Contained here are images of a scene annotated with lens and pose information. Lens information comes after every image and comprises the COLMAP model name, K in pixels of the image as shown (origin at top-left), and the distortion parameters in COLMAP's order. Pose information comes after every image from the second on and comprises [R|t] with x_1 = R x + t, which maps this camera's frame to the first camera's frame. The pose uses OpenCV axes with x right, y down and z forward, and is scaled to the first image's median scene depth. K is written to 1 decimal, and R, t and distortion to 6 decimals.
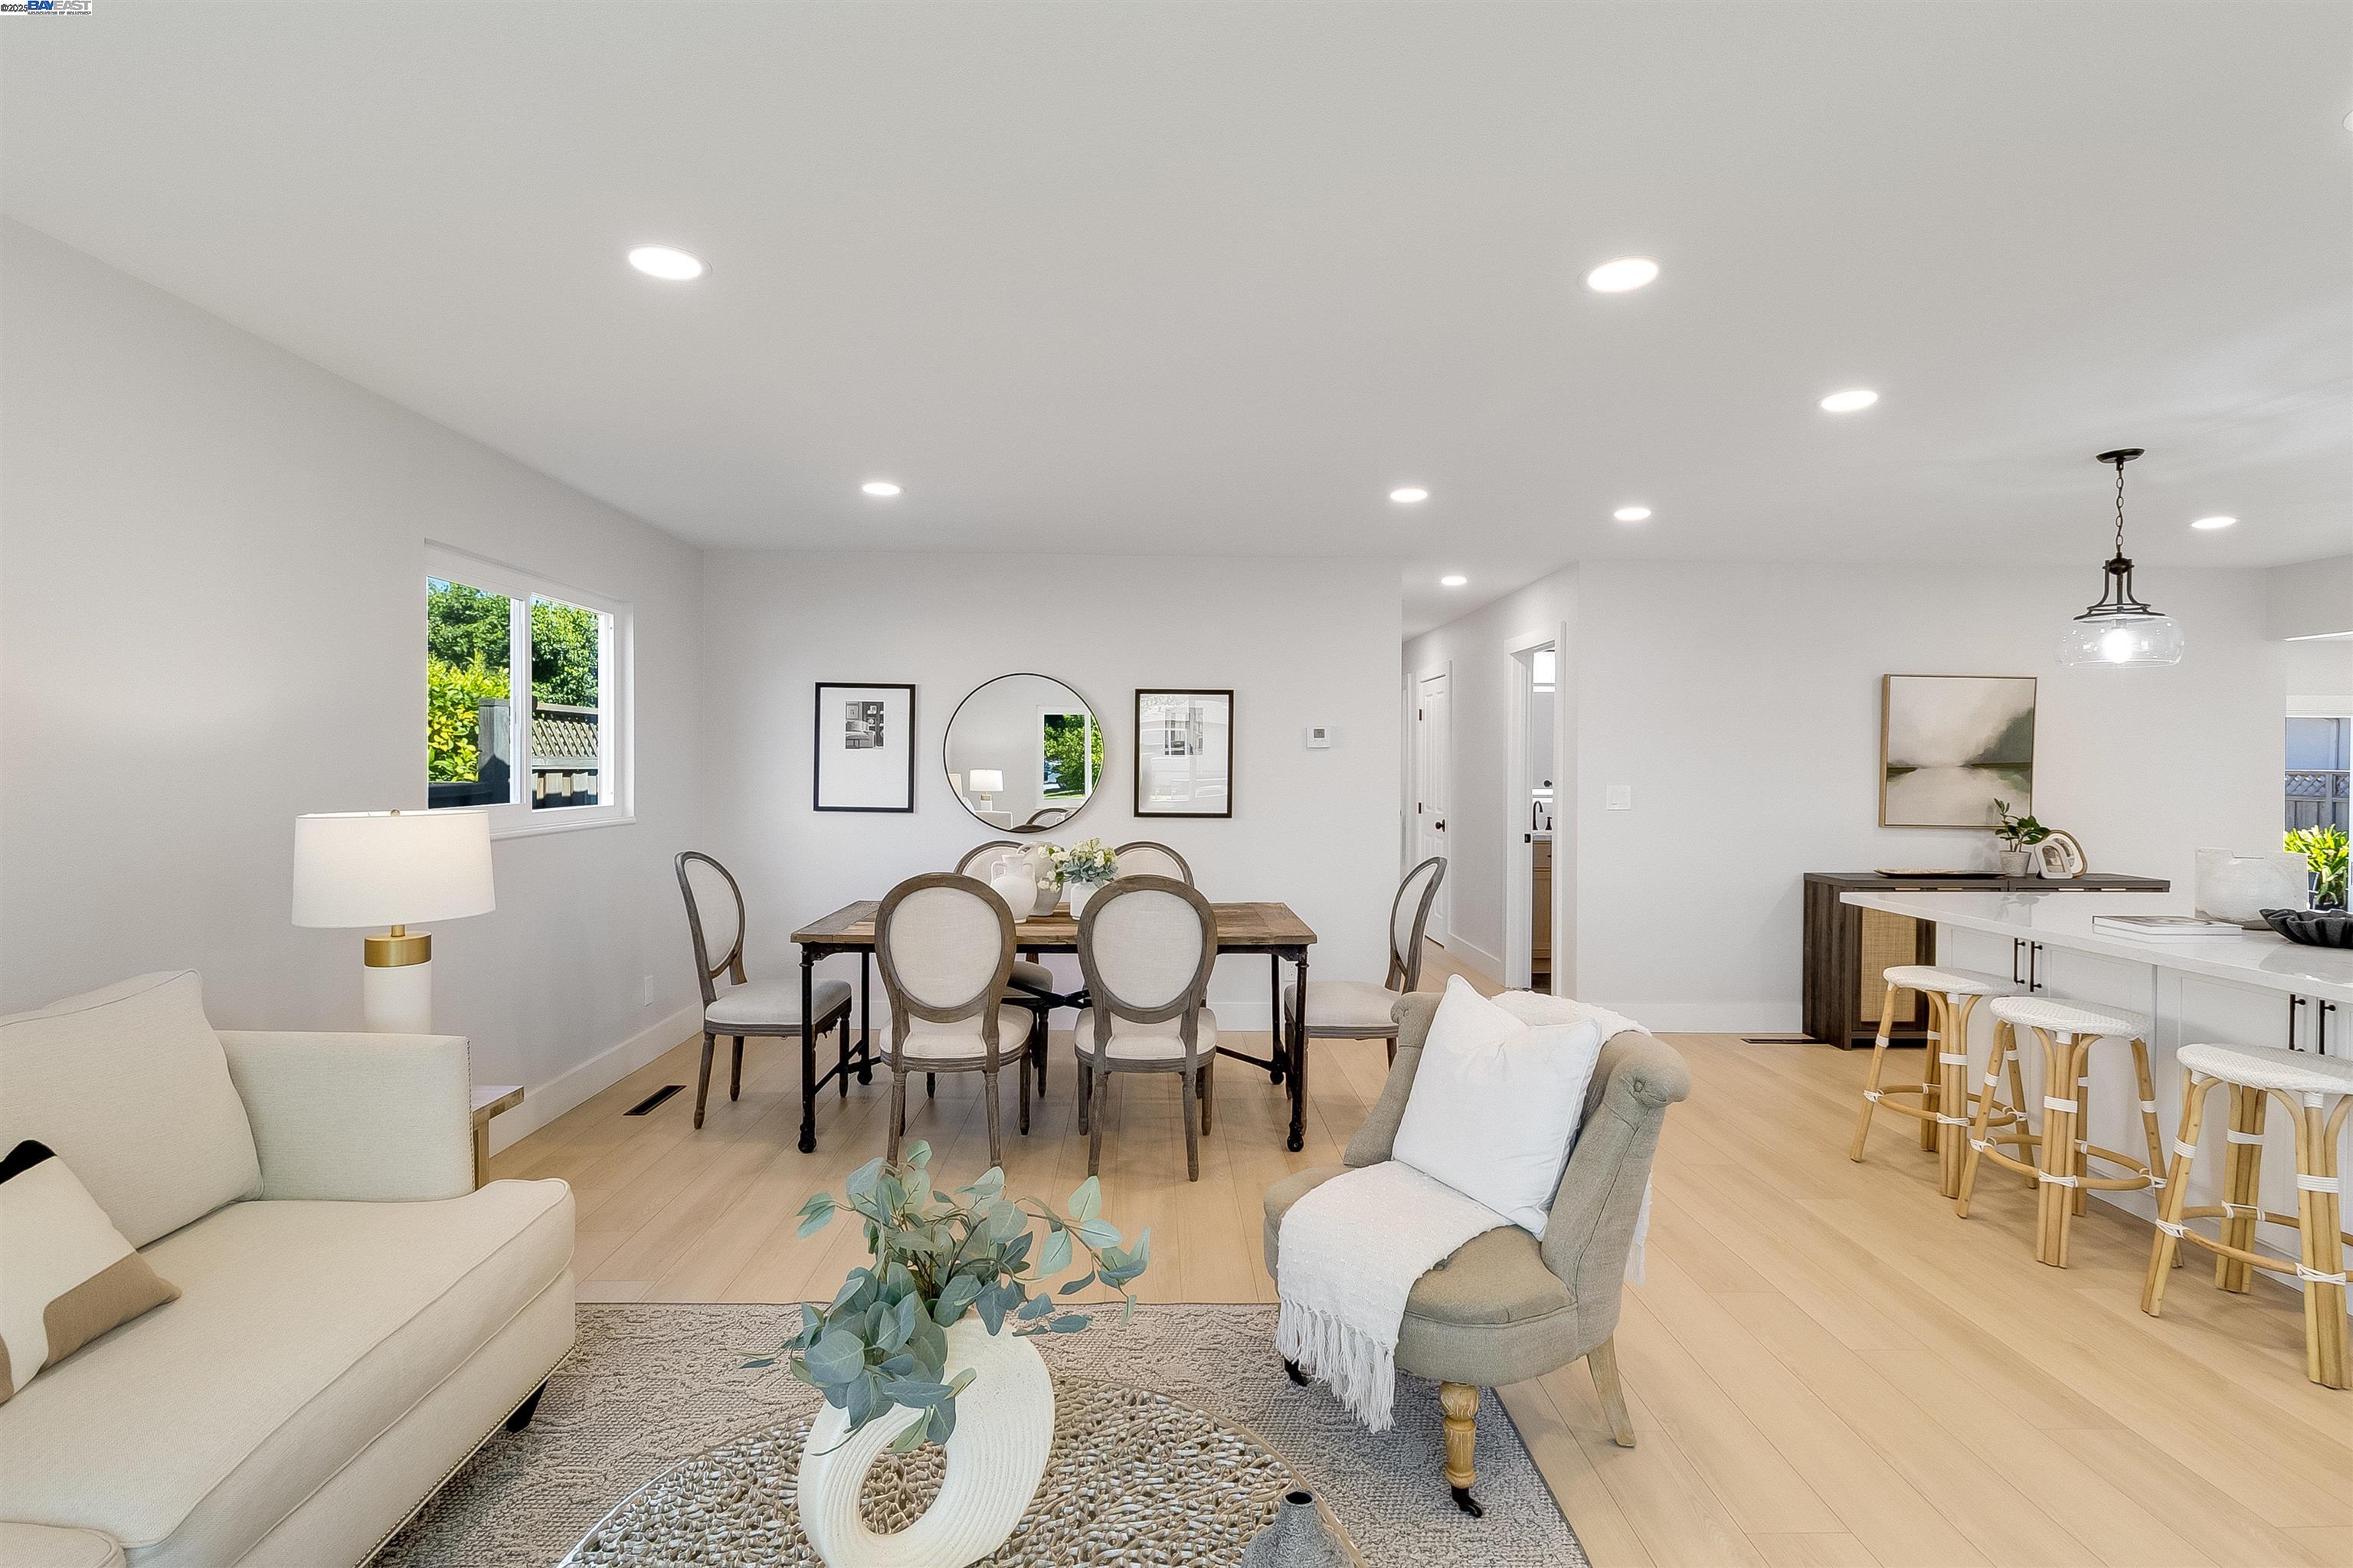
lens RADIAL K [[1100.6, 0, 1168.9], [0, 1100.6, 770.9], [0, 0, 1]] dist [-0.001922, -0.003850]
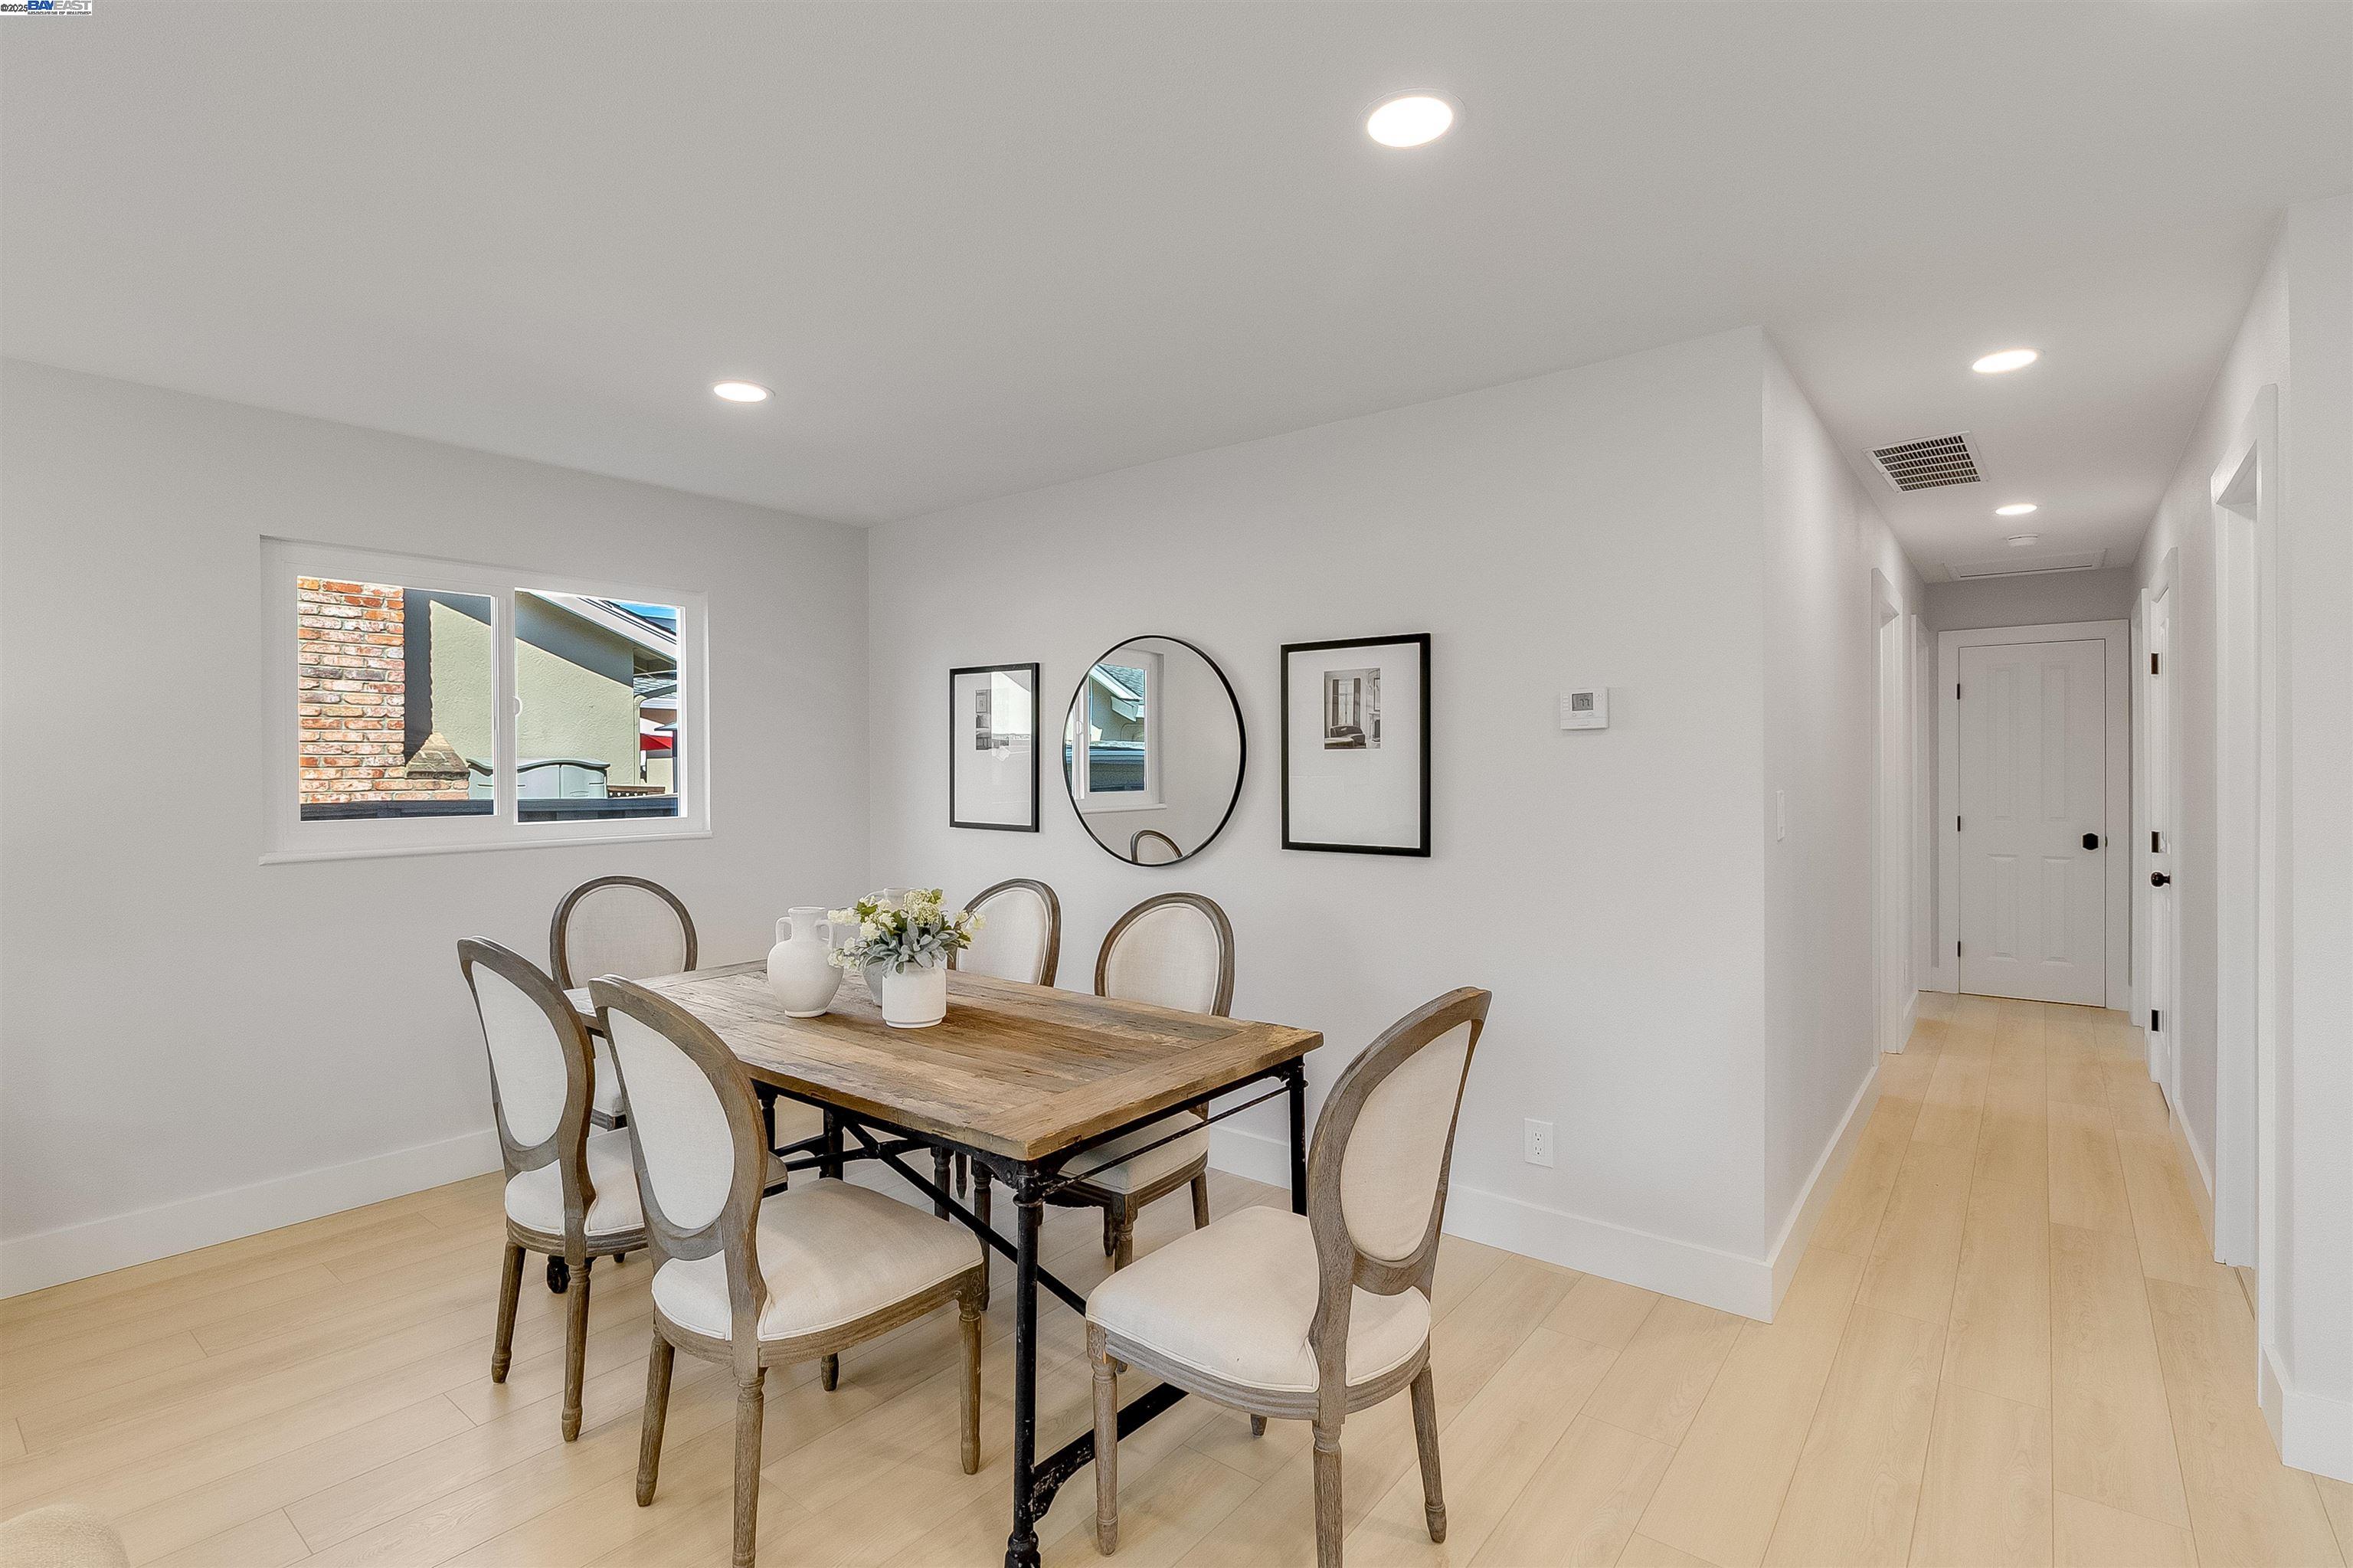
lens RADIAL K [[1100.6, 0, 1162.5], [0, 1100.6, 774.2], [0, 0, 1]] dist [-0.001922, -0.003850]
pose [[0.765097, -0.006178, -0.643886, 0.328949], [0.005145, 0.999981, -0.003481, 0.001008], [0.643895, -0.000650, 0.765114, 0.489225]]
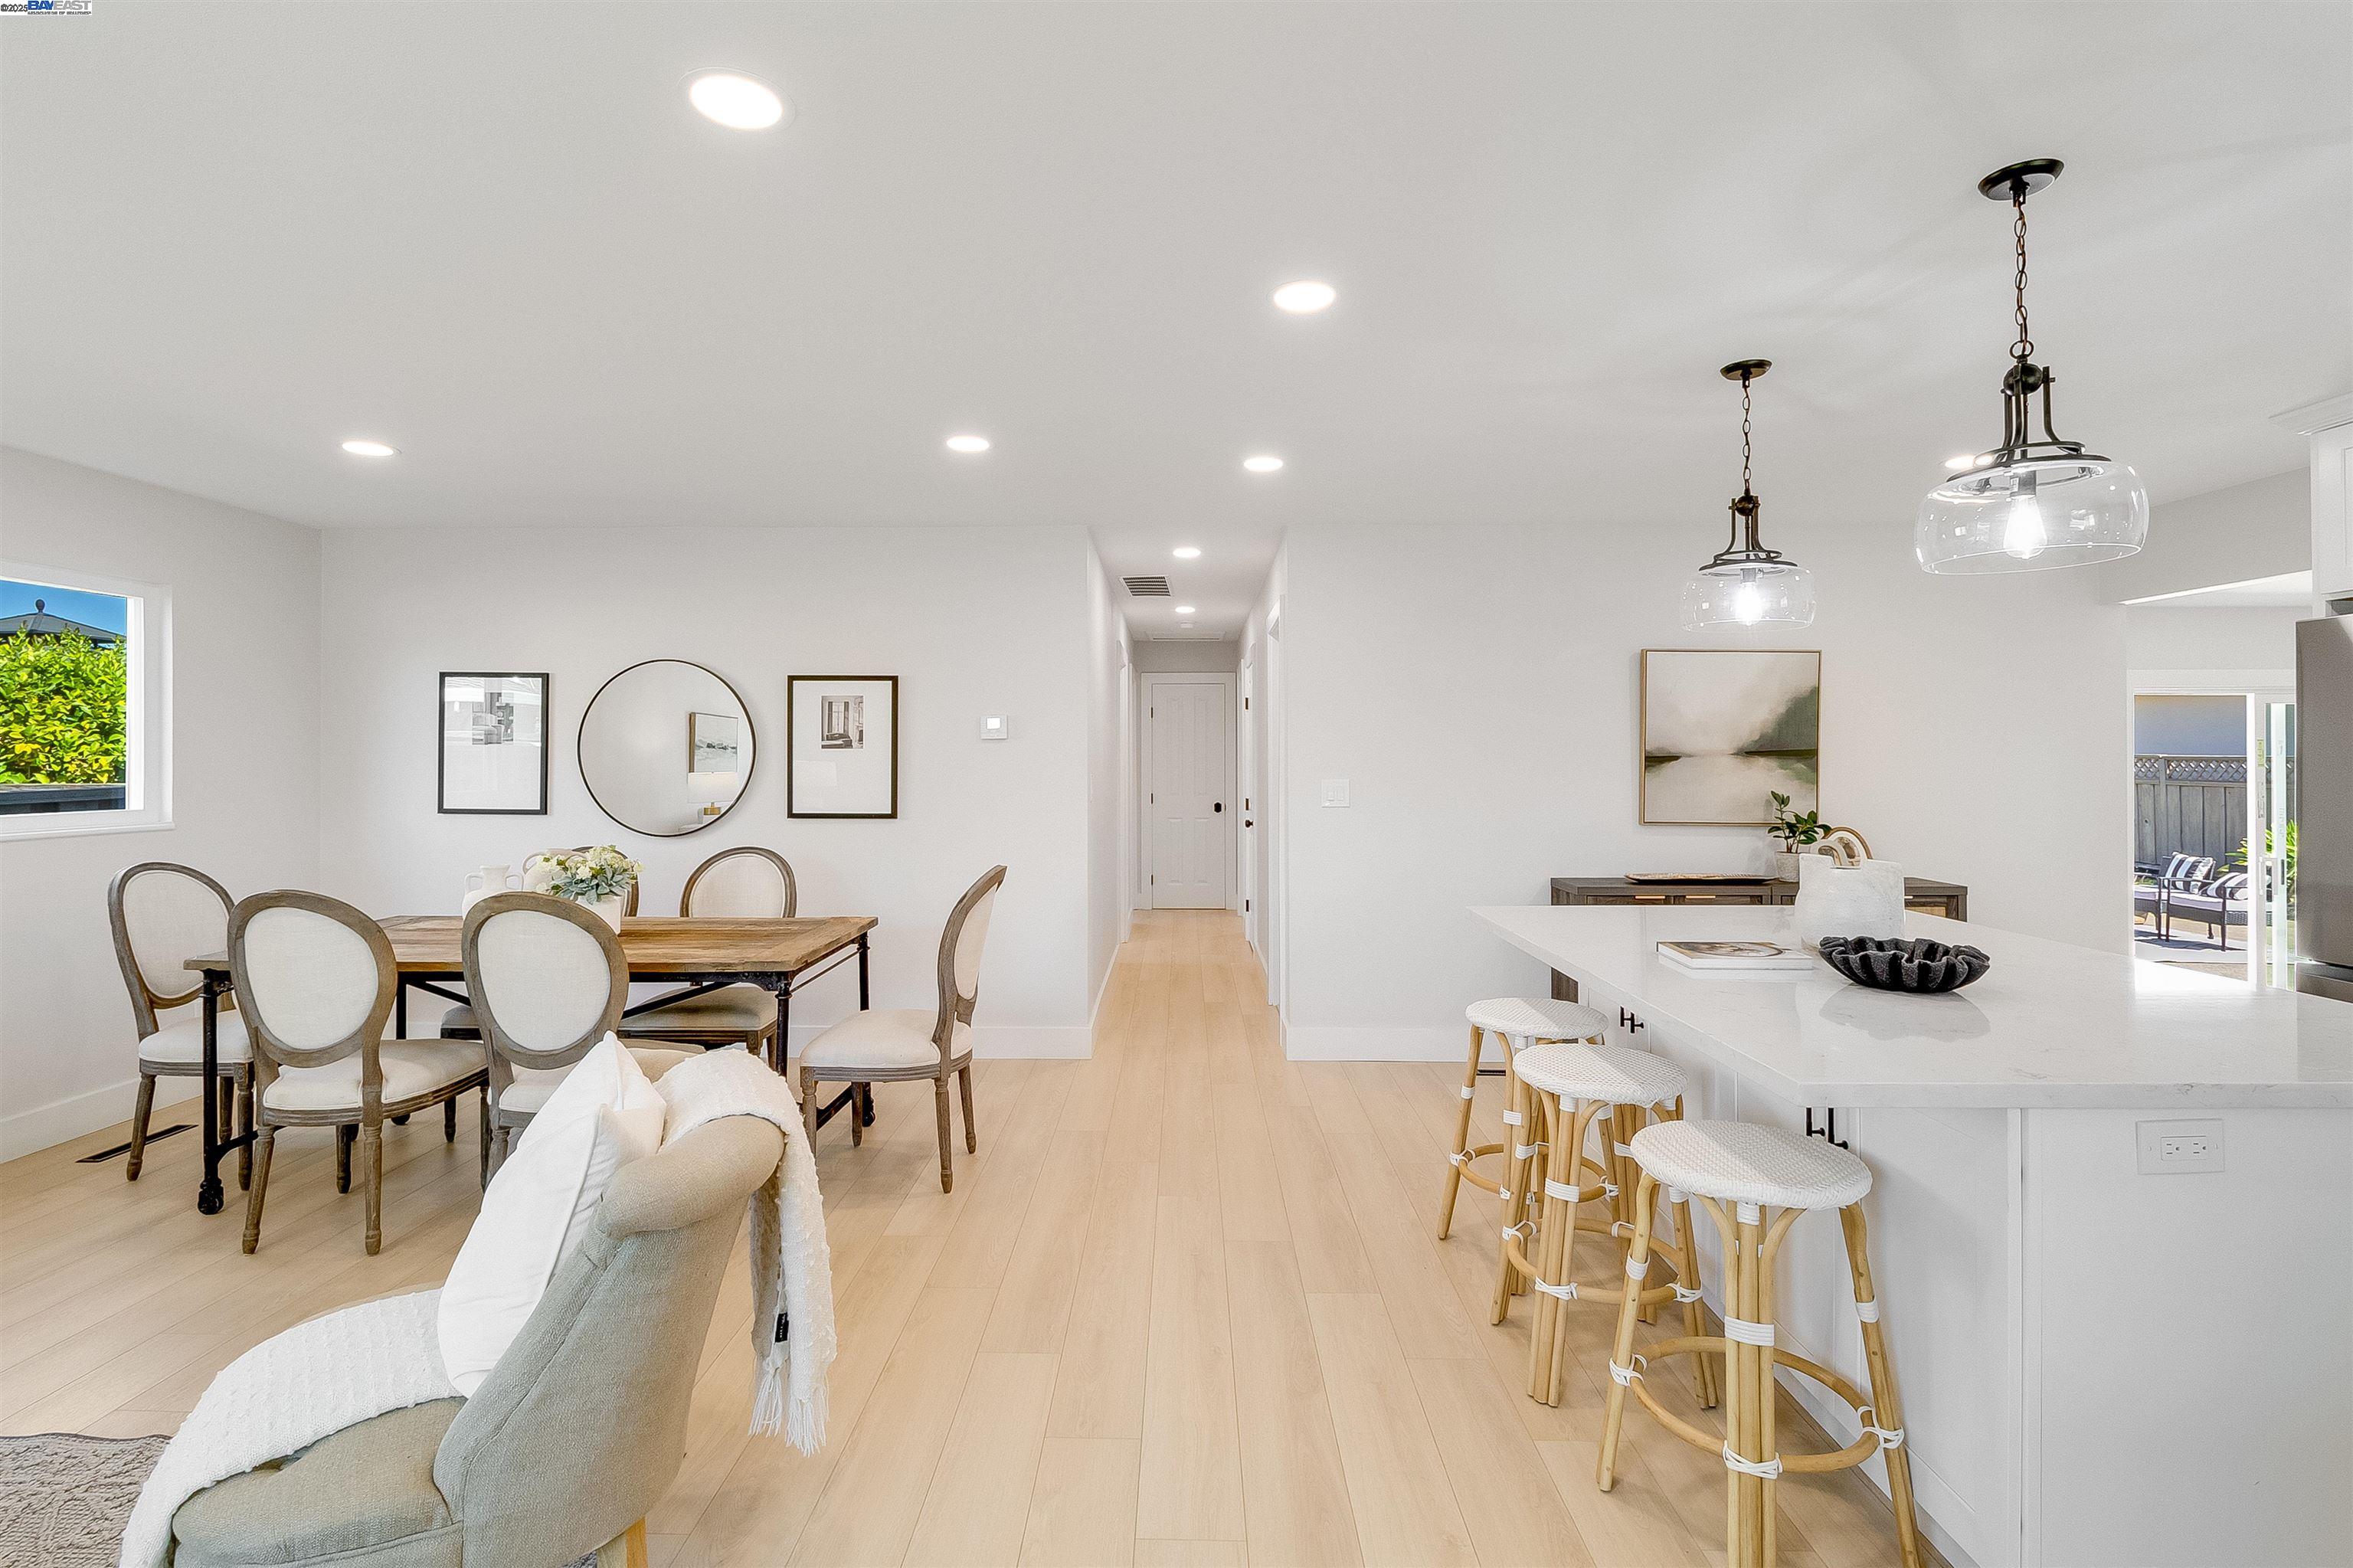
lens RADIAL K [[1100.6, 0, 1167.5], [0, 1100.6, 747.9], [0, 0, 1]] dist [-0.001922, -0.003850]
pose [[0.999208, -0.008323, -0.038904, 0.321237], [0.007661, 0.999824, -0.017135, 0.002465], [0.039040, 0.016823, 0.999096, 0.119253]]
